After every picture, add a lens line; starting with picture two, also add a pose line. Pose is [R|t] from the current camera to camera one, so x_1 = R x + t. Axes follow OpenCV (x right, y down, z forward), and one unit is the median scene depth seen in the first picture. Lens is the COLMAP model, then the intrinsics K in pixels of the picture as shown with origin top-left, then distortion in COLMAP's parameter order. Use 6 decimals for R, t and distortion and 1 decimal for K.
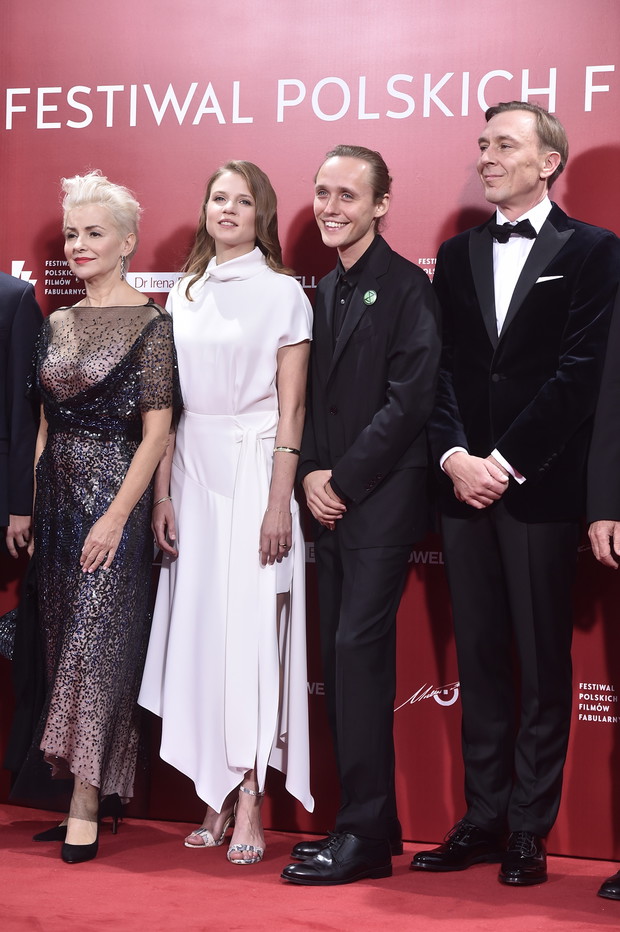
lens RADIAL K [[2583.5, 0, 300.8], [0, 2583.5, 466.2], [0, 0, 1]] dist [0.217525, 0.000000]
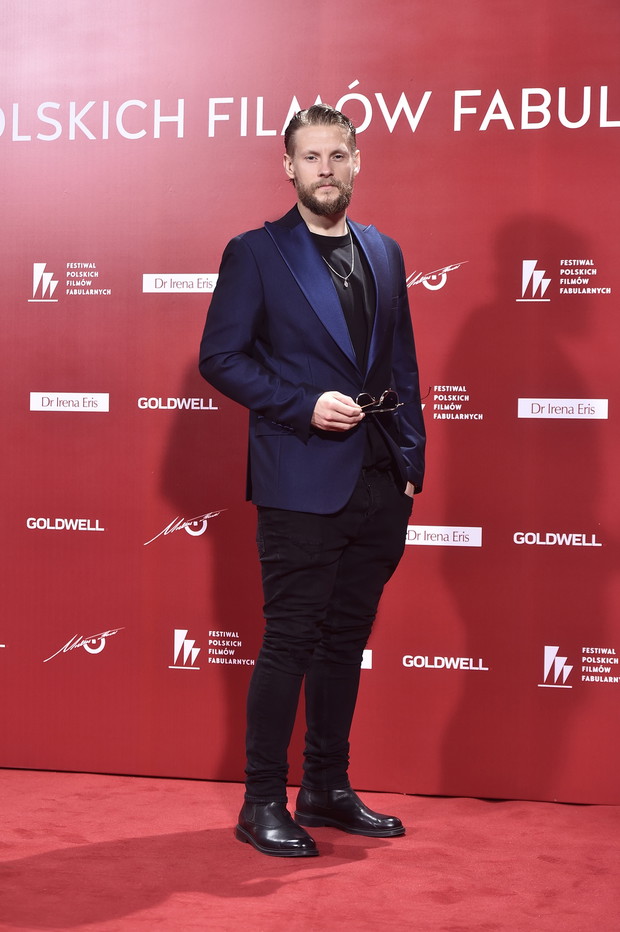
lens RADIAL K [[2236.5, 0, 243.9], [0, 2236.5, 459.3], [0, 0, 1]] dist [0.105231, 0.000000]
pose [[0.989252, -0.013743, 0.145570, -0.171877], [0.012702, 0.999887, 0.008075, -0.005564], [-0.145665, -0.006139, 0.989315, 0.080706]]
